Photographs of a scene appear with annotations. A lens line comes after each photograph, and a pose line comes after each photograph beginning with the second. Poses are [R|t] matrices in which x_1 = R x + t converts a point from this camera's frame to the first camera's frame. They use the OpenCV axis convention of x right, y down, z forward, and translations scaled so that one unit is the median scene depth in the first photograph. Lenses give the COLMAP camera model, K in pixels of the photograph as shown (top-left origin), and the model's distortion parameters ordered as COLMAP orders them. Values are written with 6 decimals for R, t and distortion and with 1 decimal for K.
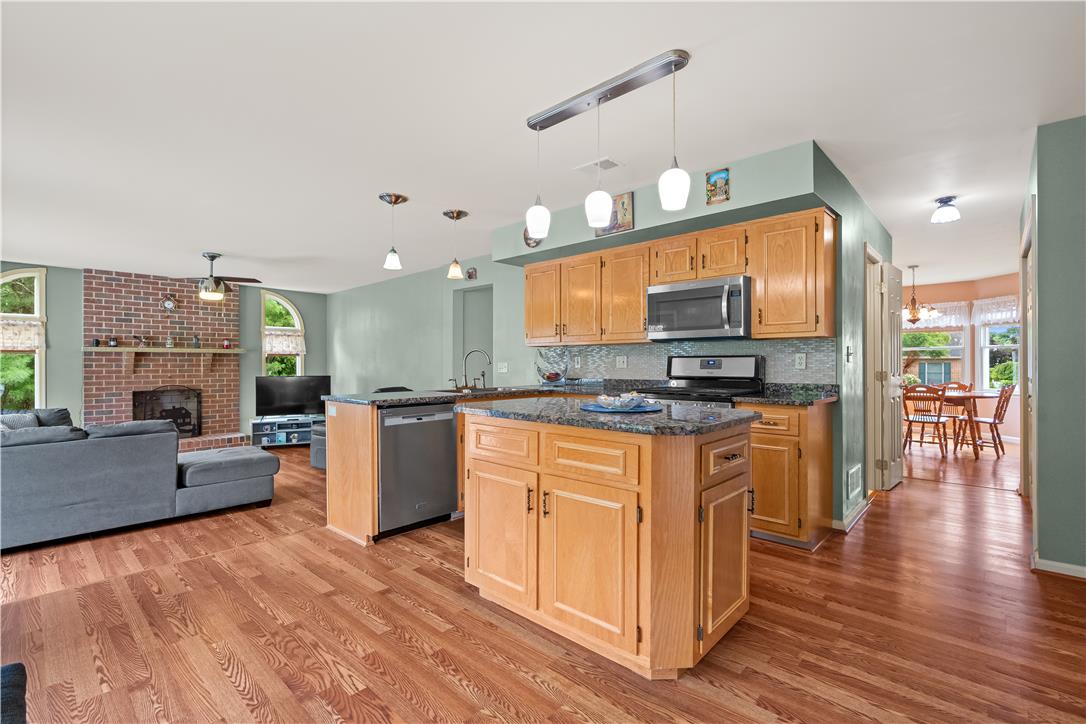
lens RADIAL K [[495.6, 0, 544.9], [0, 495.6, 363.2], [0, 0, 1]] dist [-0.009922, 0.000868]
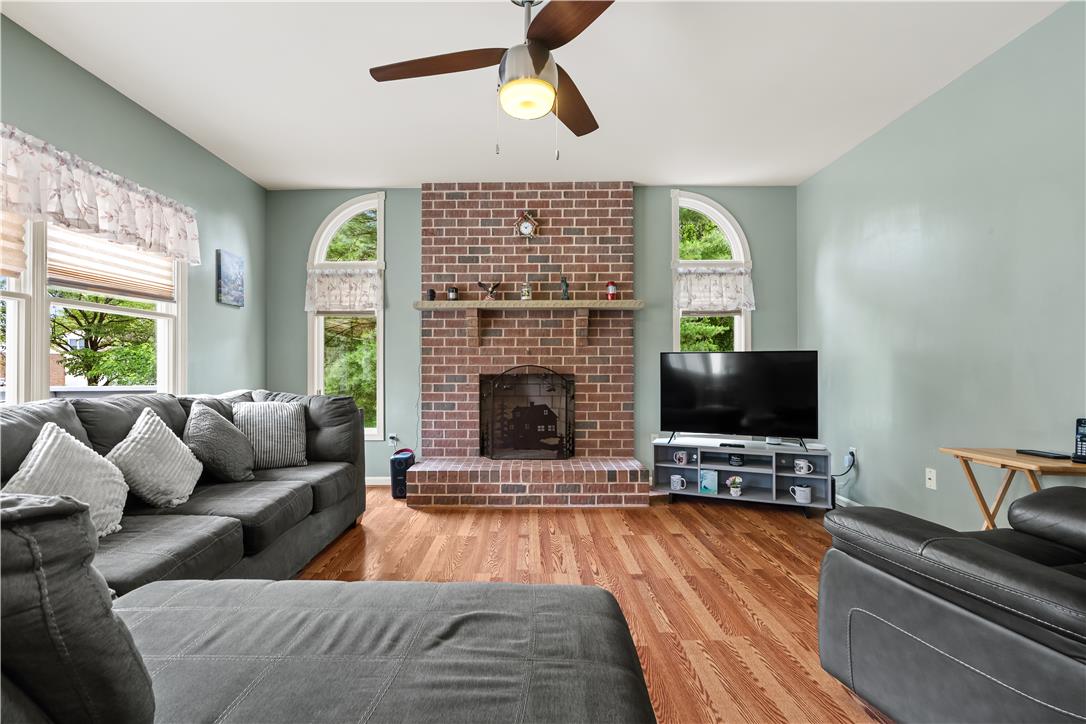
lens RADIAL K [[495.6, 0, 524.0], [0, 495.6, 362.3], [0, 0, 1]] dist [-0.009922, 0.000868]
pose [[0.668638, -0.003555, -0.743579, -0.318861], [-0.001793, 0.999978, -0.006394, 0.043241], [0.743586, 0.005608, 0.668617, 0.588383]]
